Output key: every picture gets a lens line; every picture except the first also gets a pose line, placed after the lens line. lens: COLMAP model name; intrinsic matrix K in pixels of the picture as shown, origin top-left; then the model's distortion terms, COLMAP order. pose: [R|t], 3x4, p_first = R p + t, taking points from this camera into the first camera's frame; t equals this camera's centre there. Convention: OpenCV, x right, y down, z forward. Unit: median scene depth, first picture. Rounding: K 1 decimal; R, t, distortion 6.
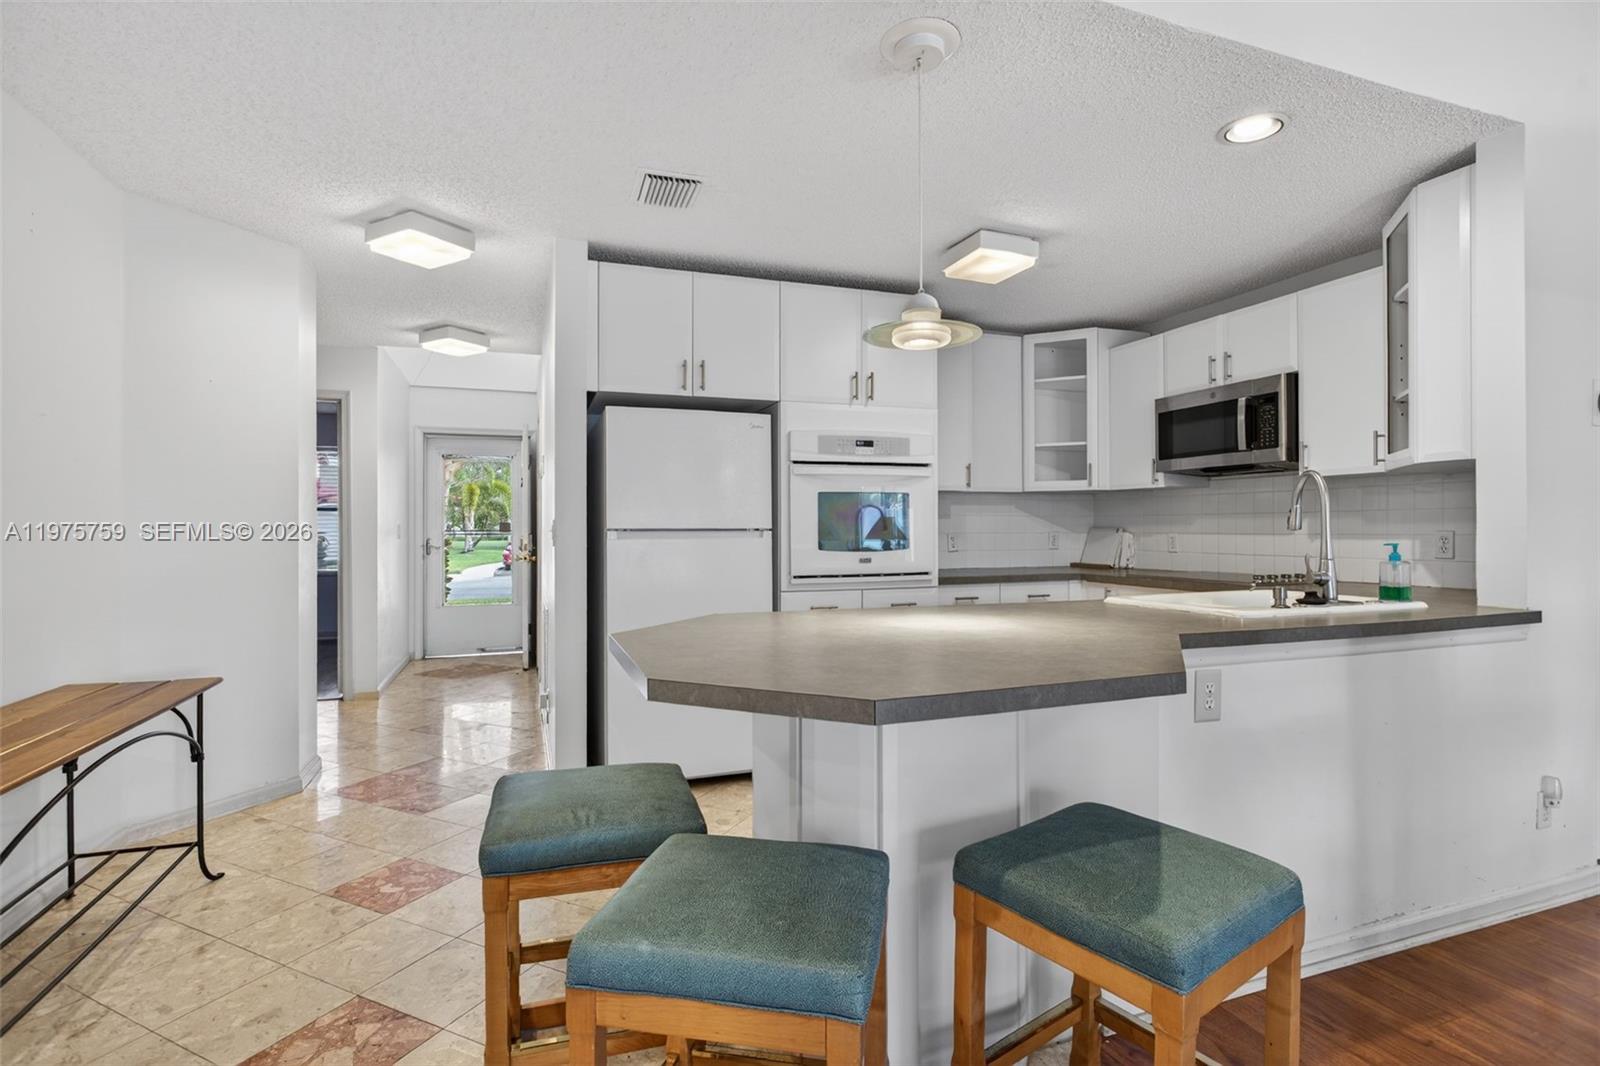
lens RADIAL K [[764.5, 0, 786.8], [0, 764.5, 523.6], [0, 0, 1]] dist [-0.014157, 0.004970]
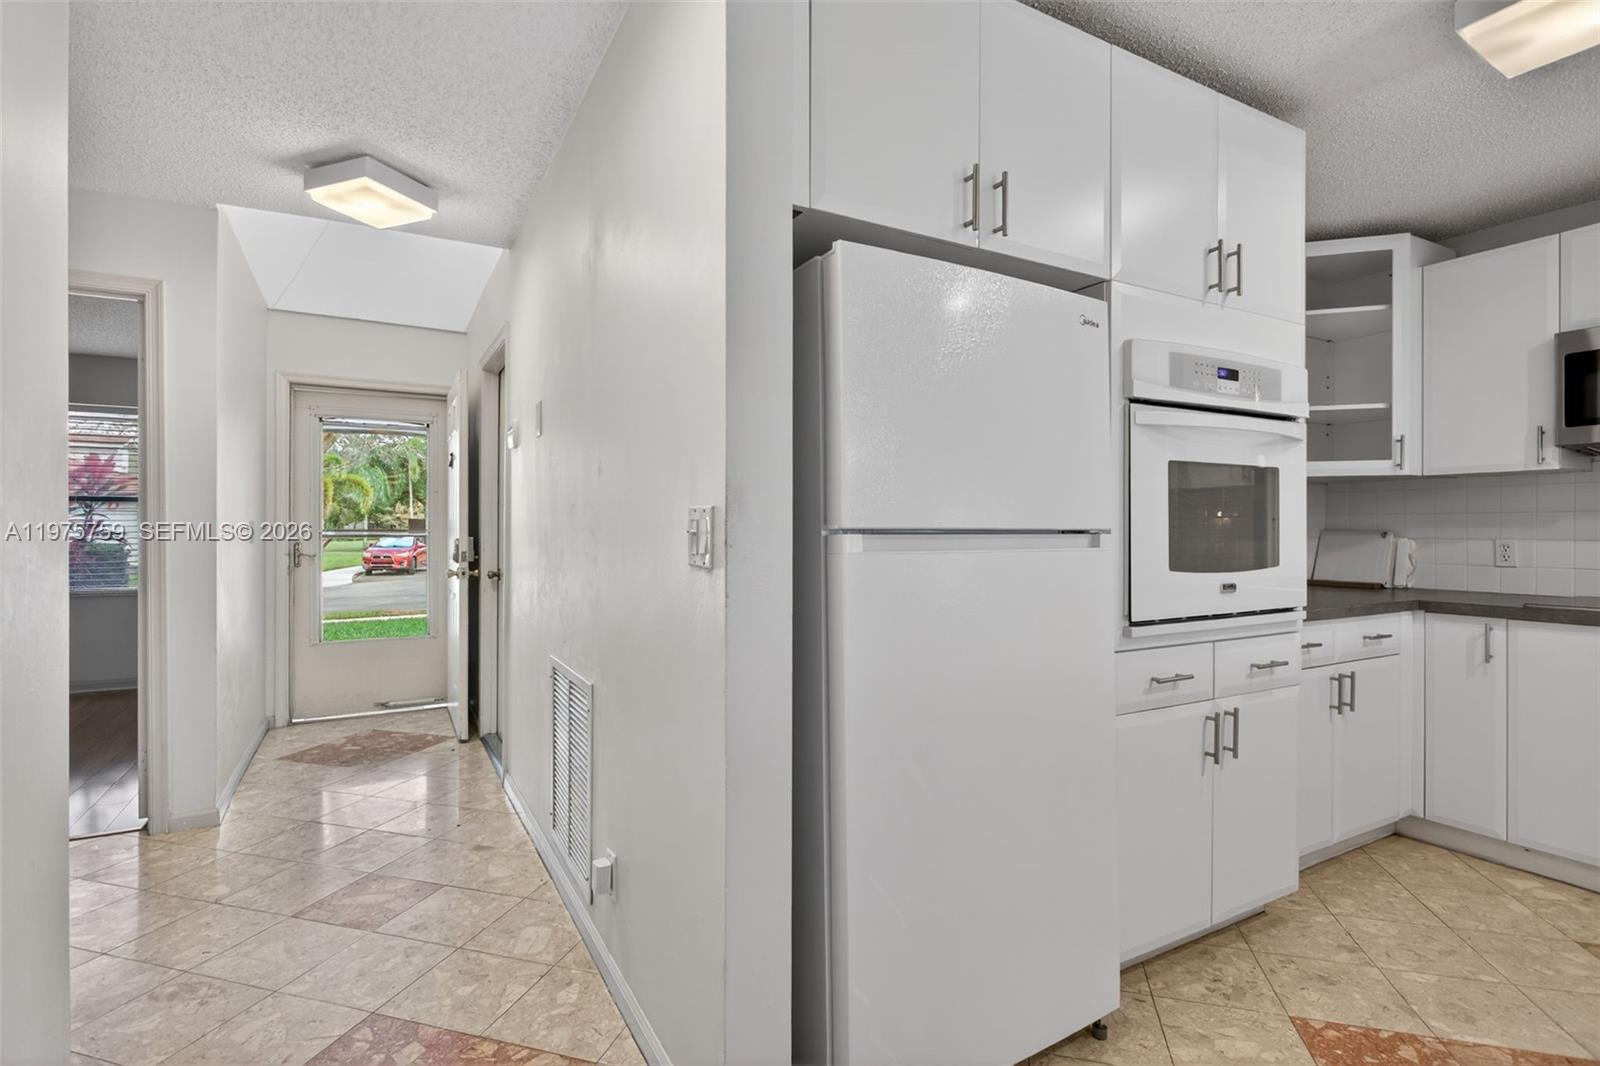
lens RADIAL K [[764.5, 0, 791.9], [0, 764.5, 529.4], [0, 0, 1]] dist [-0.014157, 0.004970]
pose [[0.986081, 0.004612, 0.166202, -0.287571], [-0.005662, 0.999967, 0.005843, 0.004016], [-0.166170, -0.006703, 0.986074, 0.509491]]
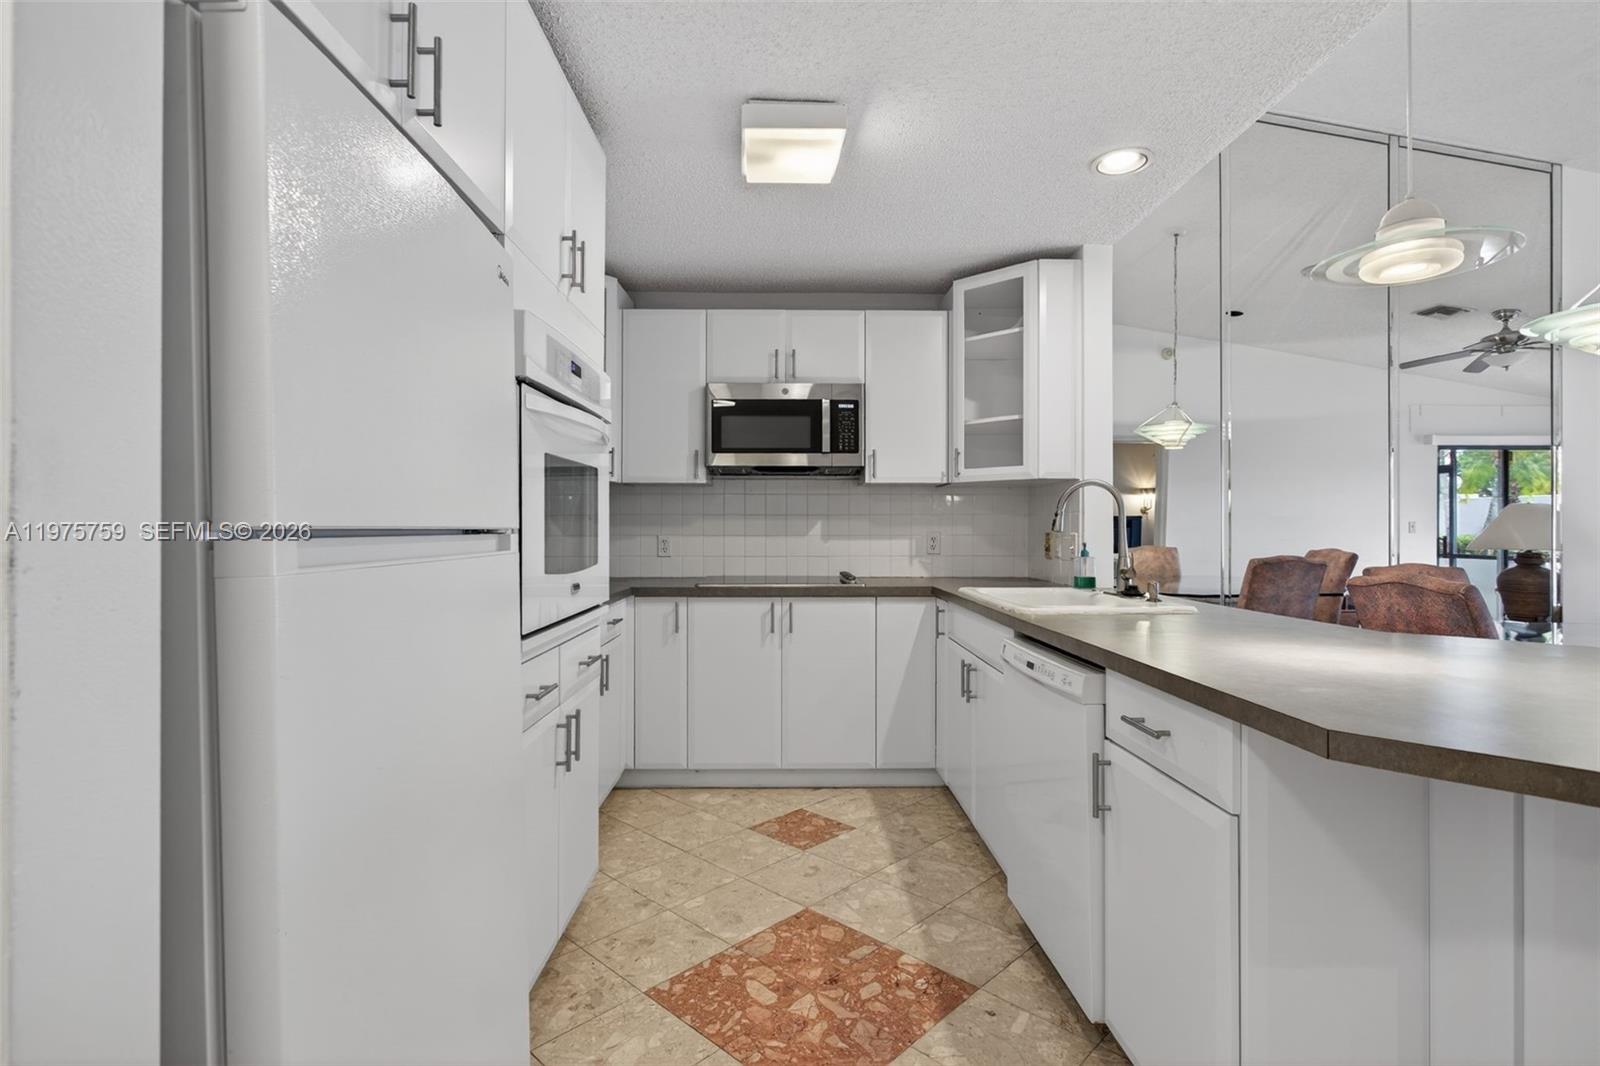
lens RADIAL K [[764.5, 0, 790.8], [0, 764.5, 524.0], [0, 0, 1]] dist [-0.014157, 0.004970]
pose [[0.320747, 0.008440, 0.947127, -0.345797], [-0.006123, 0.999958, -0.006837, 0.005071], [-0.947145, -0.003607, 0.320785, 0.676210]]
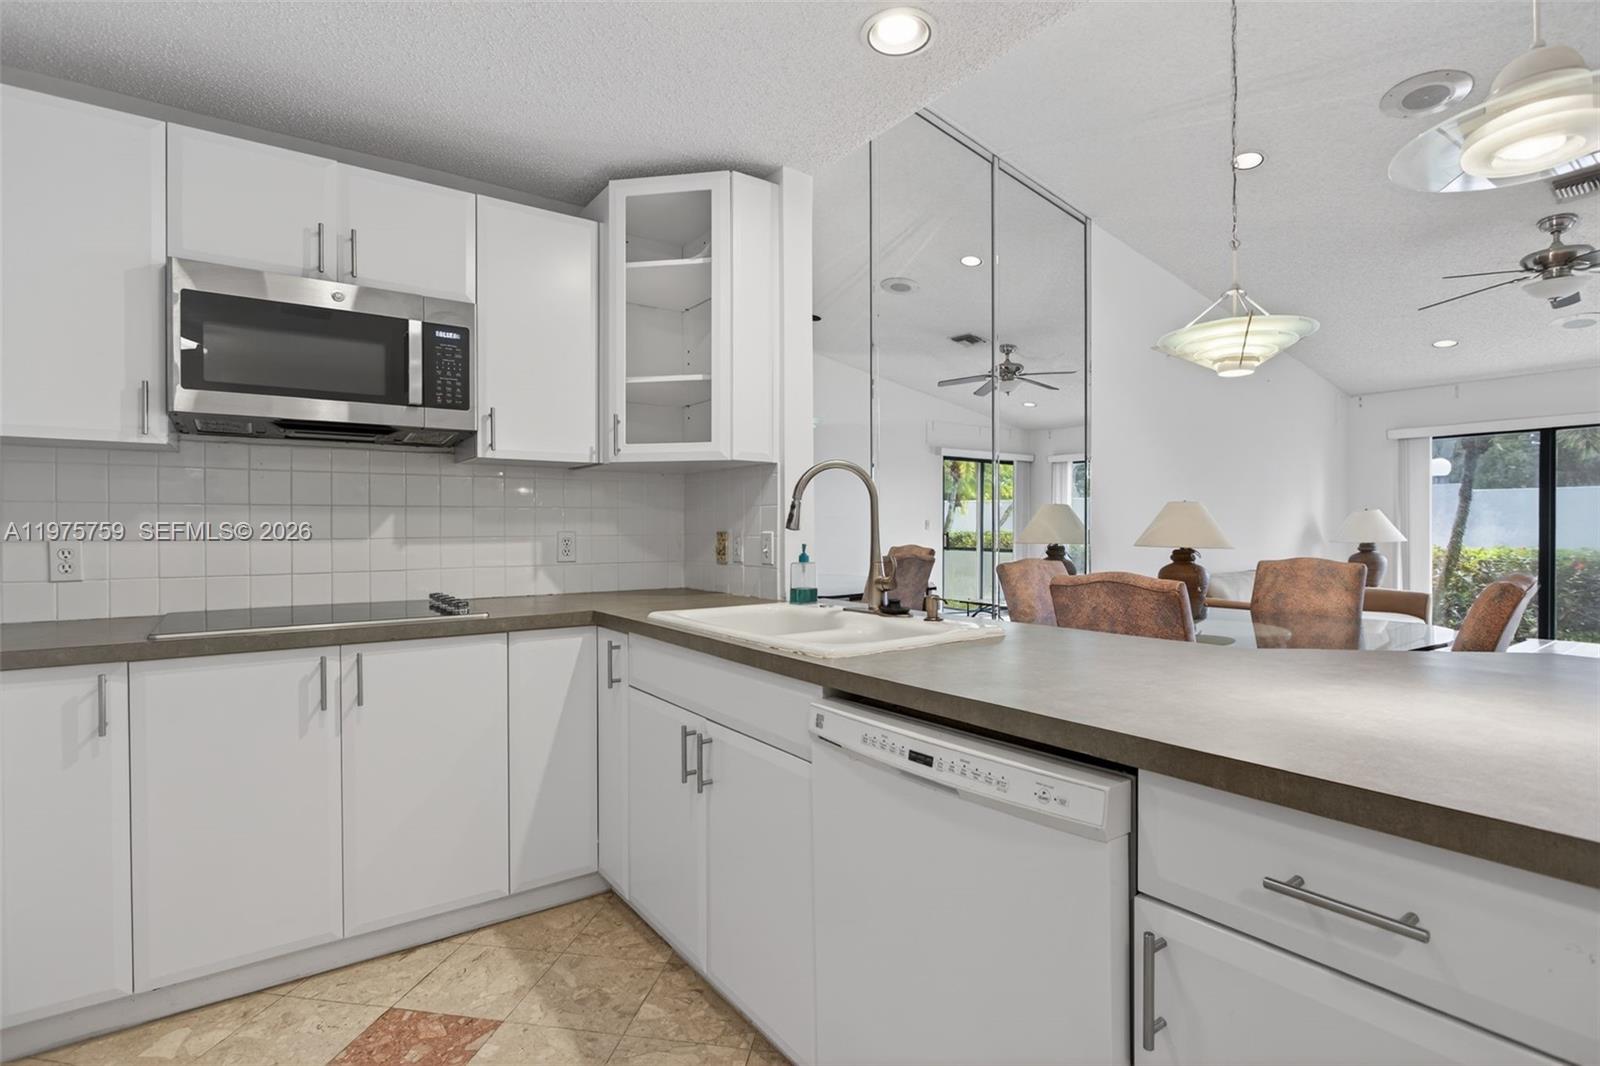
lens RADIAL K [[764.5, 0, 792.0], [0, 764.5, 533.6], [0, 0, 1]] dist [-0.014157, 0.004970]
pose [[-0.274494, -0.004920, 0.961576, -0.080109], [-0.001832, 0.999988, 0.004594, 0.005701], [-0.961587, -0.000501, -0.274500, 0.820918]]
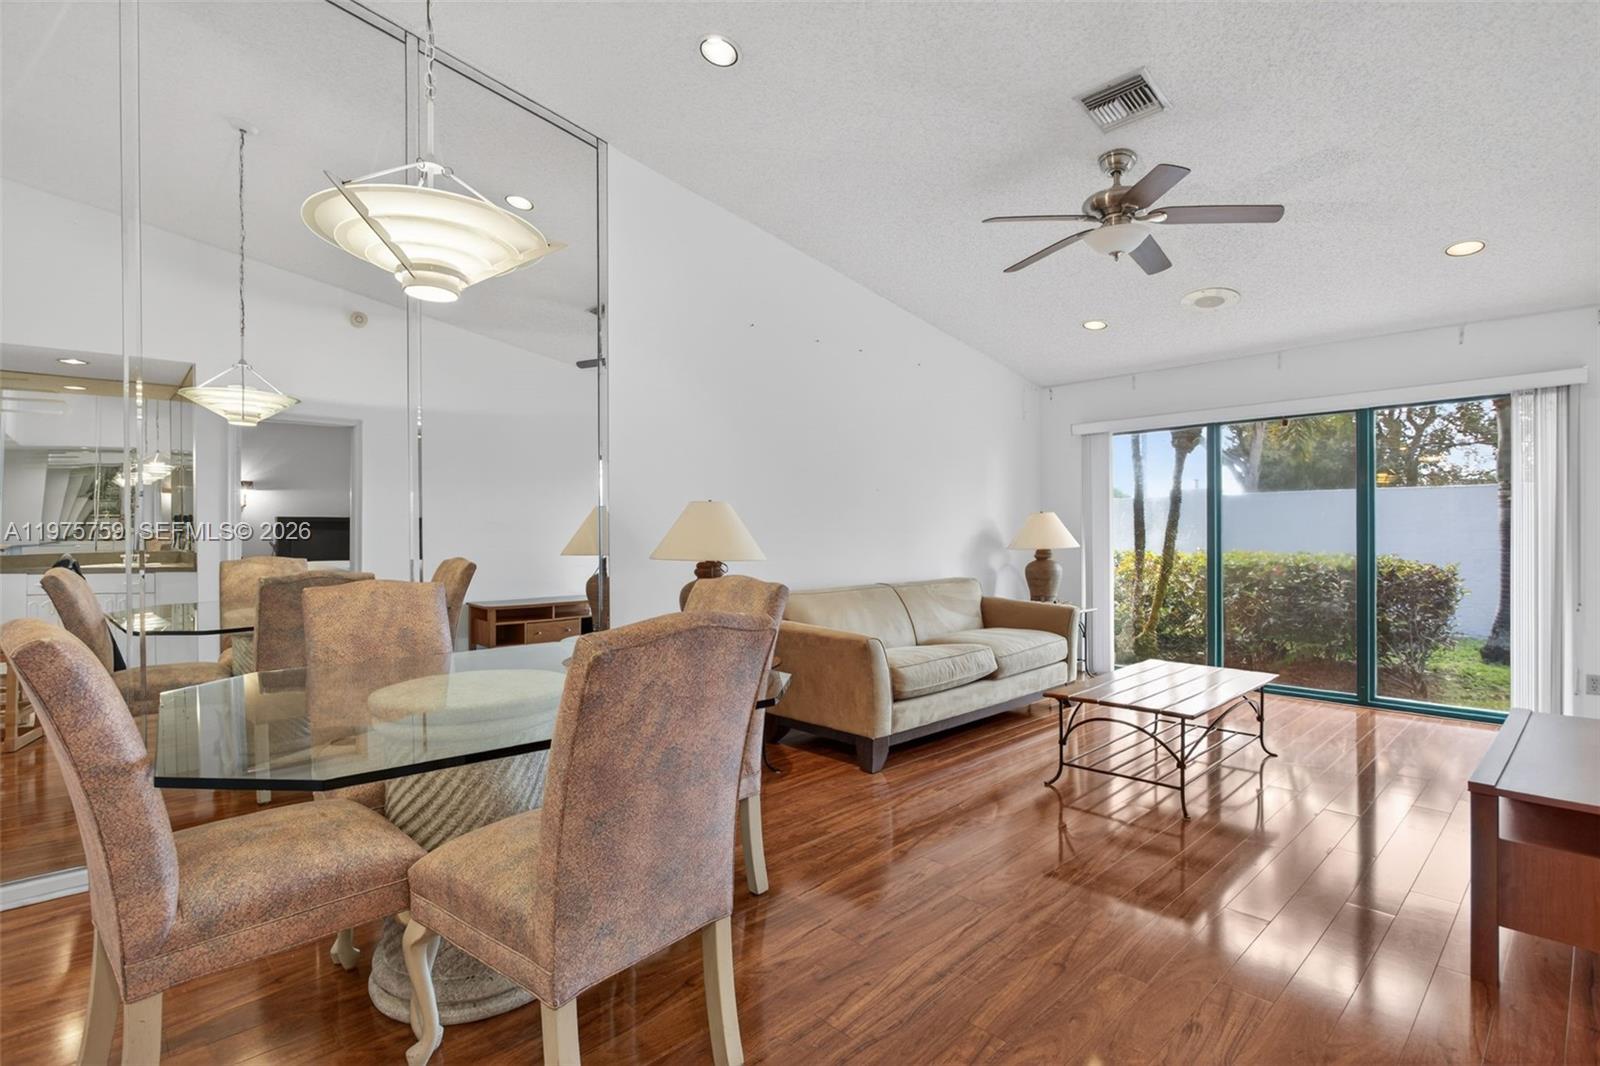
lens RADIAL K [[764.5, 0, 798.0], [0, 764.5, 540.0], [0, 0, 1]] dist [-0.014157, 0.004970]
pose [[-0.400904, -0.002212, 0.916117, -0.004285], [0.004806, 0.999978, 0.004517, 0.002885], [-0.916107, 0.006213, -0.400885, 0.163685]]
